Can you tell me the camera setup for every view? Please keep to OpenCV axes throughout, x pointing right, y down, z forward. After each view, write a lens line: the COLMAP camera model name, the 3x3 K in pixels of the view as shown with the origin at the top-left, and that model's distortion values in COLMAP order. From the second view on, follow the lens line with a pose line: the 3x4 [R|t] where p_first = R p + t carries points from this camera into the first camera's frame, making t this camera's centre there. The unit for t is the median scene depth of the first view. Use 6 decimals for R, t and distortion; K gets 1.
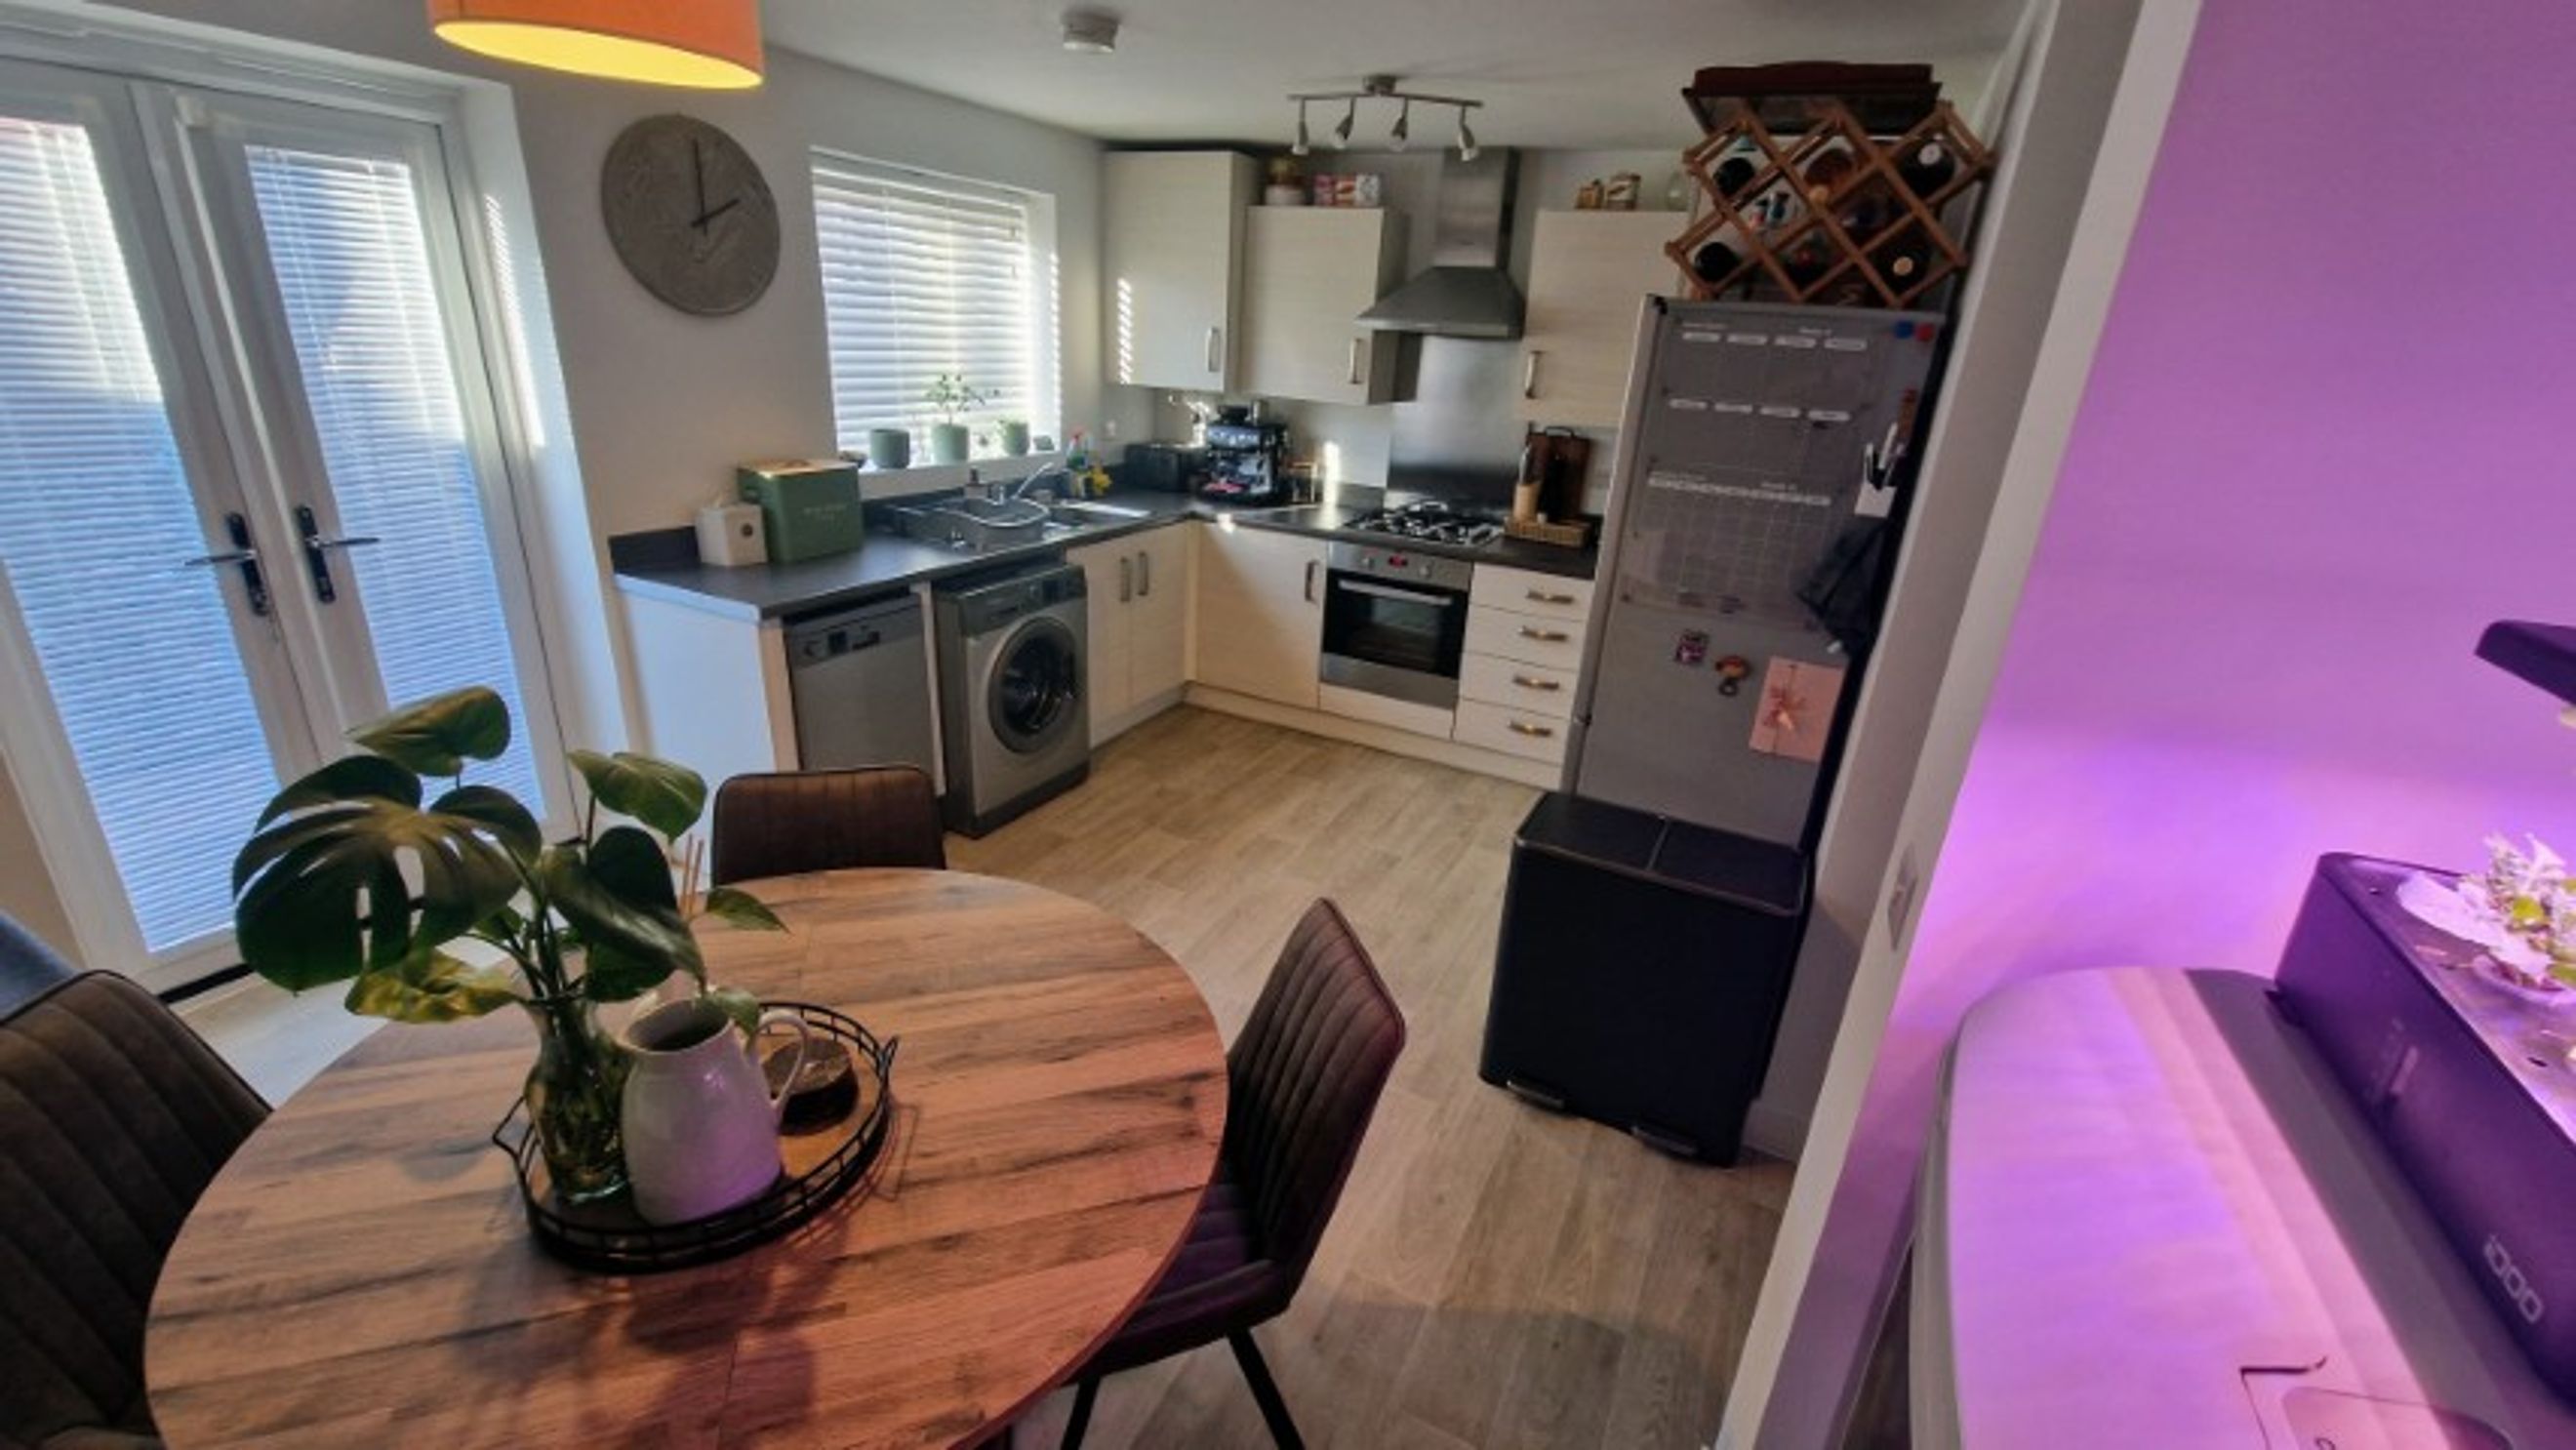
lens RADIAL K [[1042.0, 0, 1291.0], [0, 1042.0, 719.5], [0, 0, 1]] dist [0.000191, -0.000084]
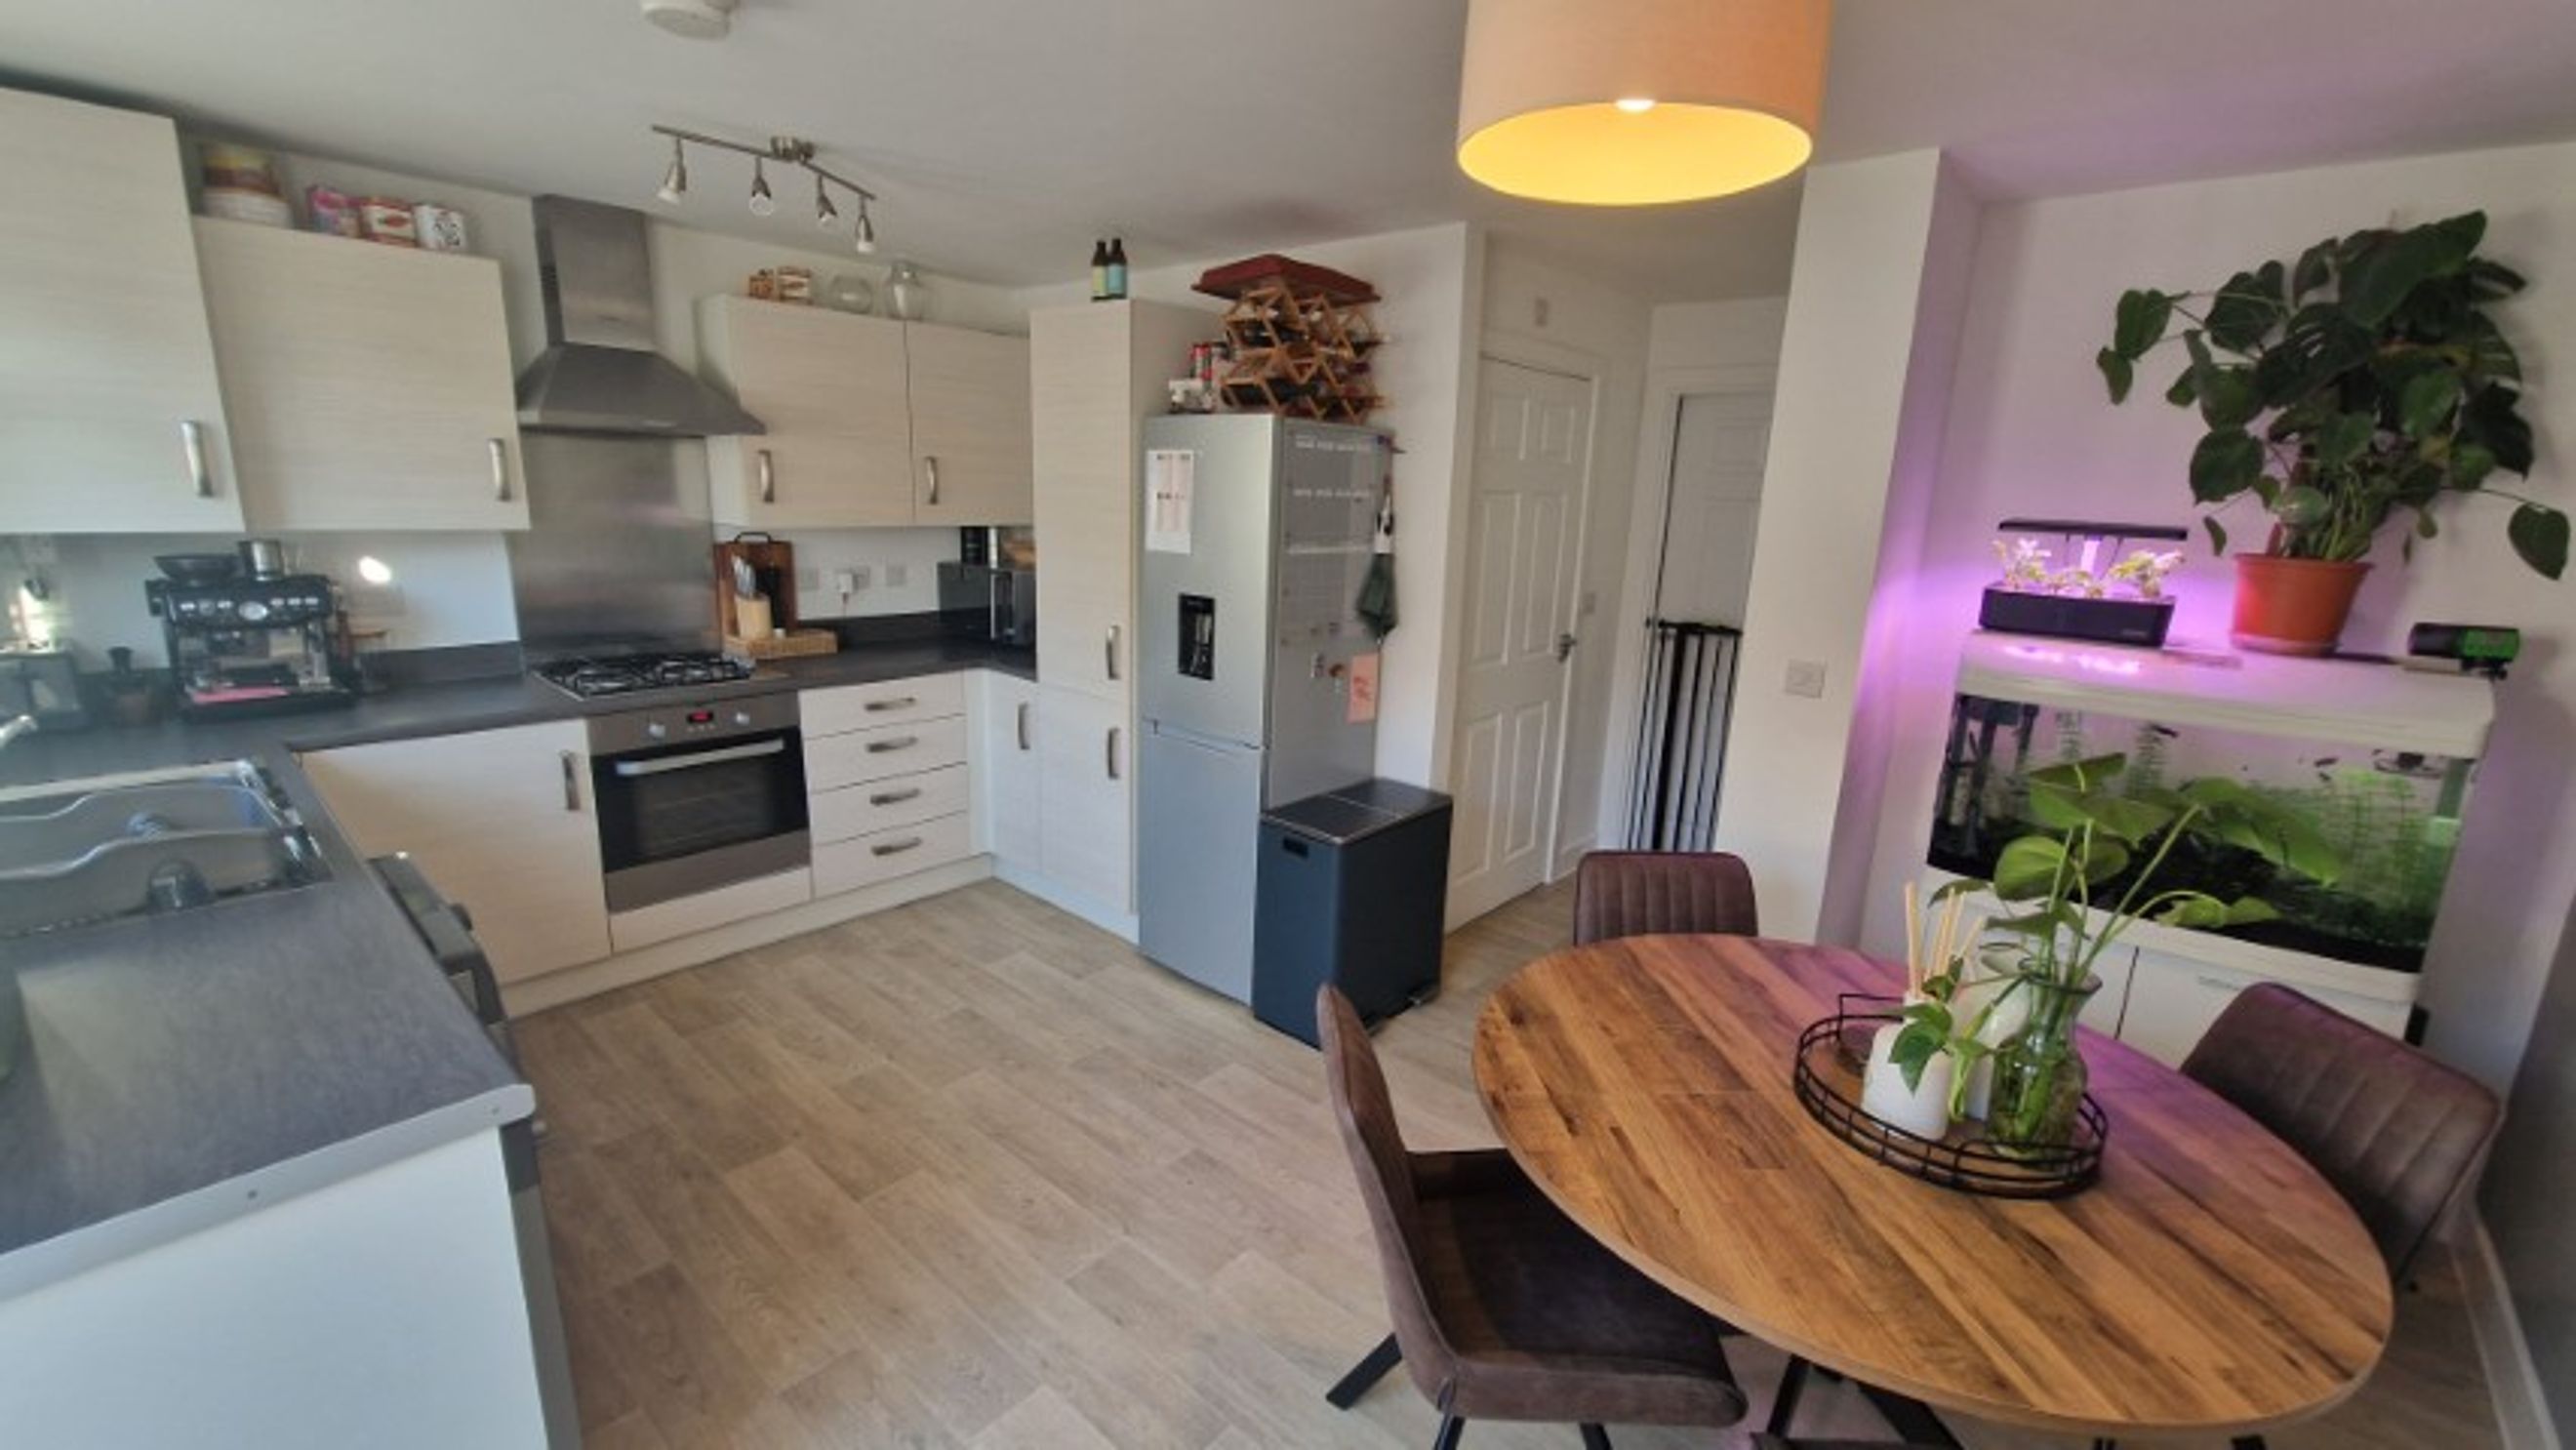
lens RADIAL K [[1042.0, 0, 1291.0], [0, 1042.0, 719.5], [0, 0, 1]] dist [0.000191, -0.000084]
pose [[0.247606, -0.262765, 0.932548, -0.539434], [0.324223, 0.929498, 0.175819, -0.149797], [-0.913001, 0.258819, 0.315344, 0.364888]]
